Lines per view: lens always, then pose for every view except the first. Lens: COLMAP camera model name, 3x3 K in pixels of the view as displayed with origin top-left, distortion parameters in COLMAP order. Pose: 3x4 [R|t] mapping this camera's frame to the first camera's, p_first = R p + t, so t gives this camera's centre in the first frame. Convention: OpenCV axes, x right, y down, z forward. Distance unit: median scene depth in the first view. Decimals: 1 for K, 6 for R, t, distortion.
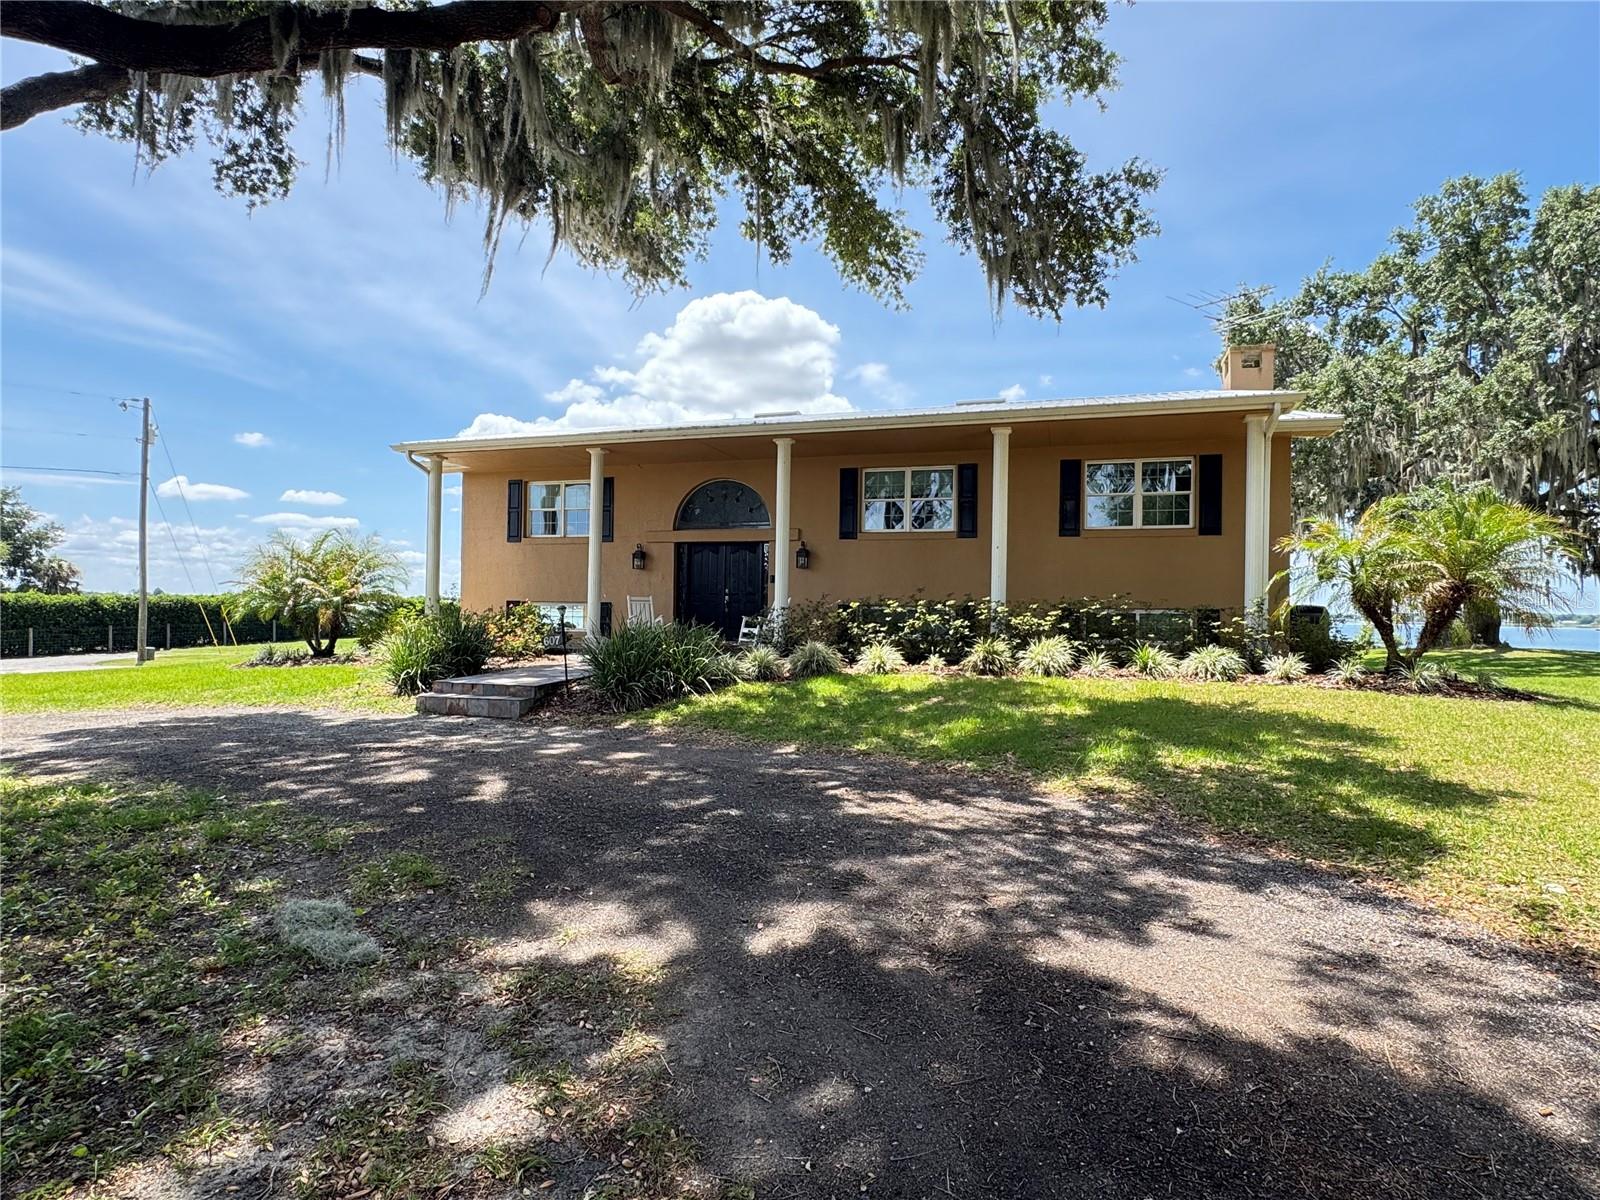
lens RADIAL K [[910.7, 0, 806.3], [0, 910.7, 608.2], [0, 0, 1]] dist [-0.009028, 0.004386]
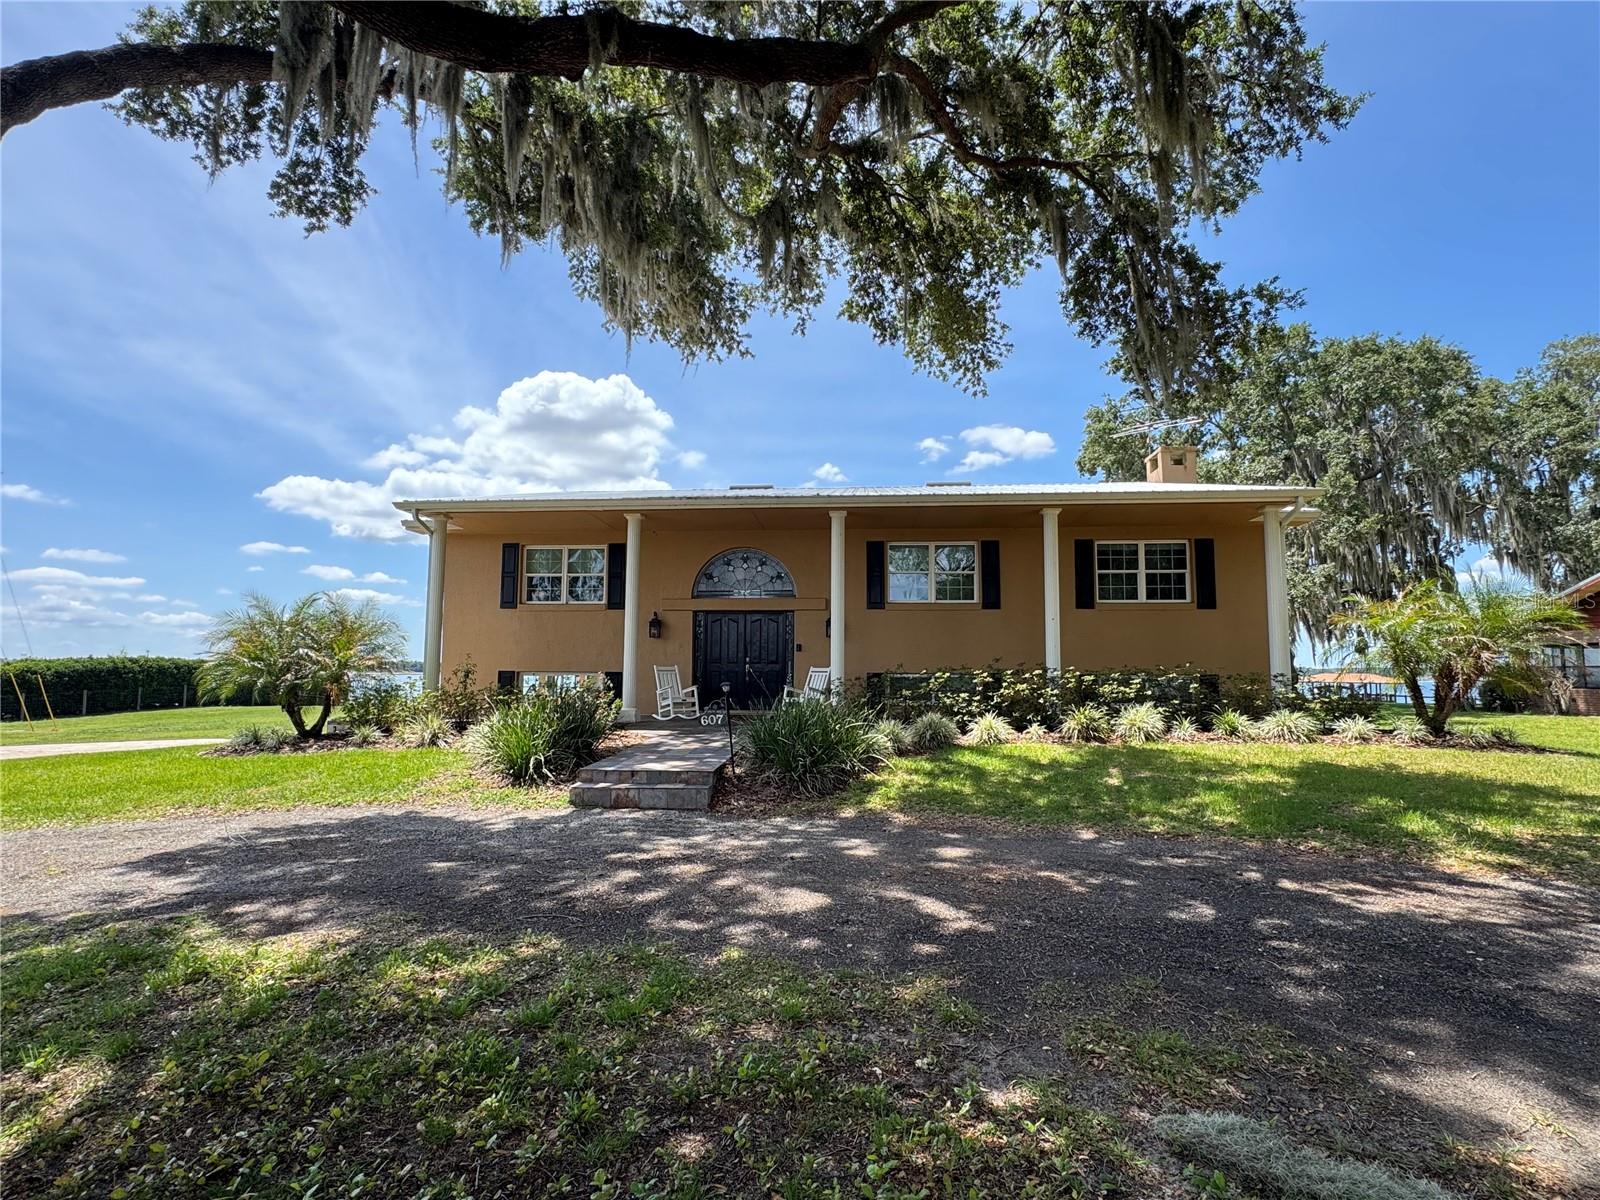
lens RADIAL K [[830.2, 0, 796.6], [0, 830.2, 597.5], [0, 0, 1]] dist [-0.001074, -0.002702]
pose [[0.972398, 0.011620, 0.233038, -0.332200], [0.008417, 0.996362, -0.084801, -0.012656], [-0.233176, 0.084422, 0.968763, 0.134076]]
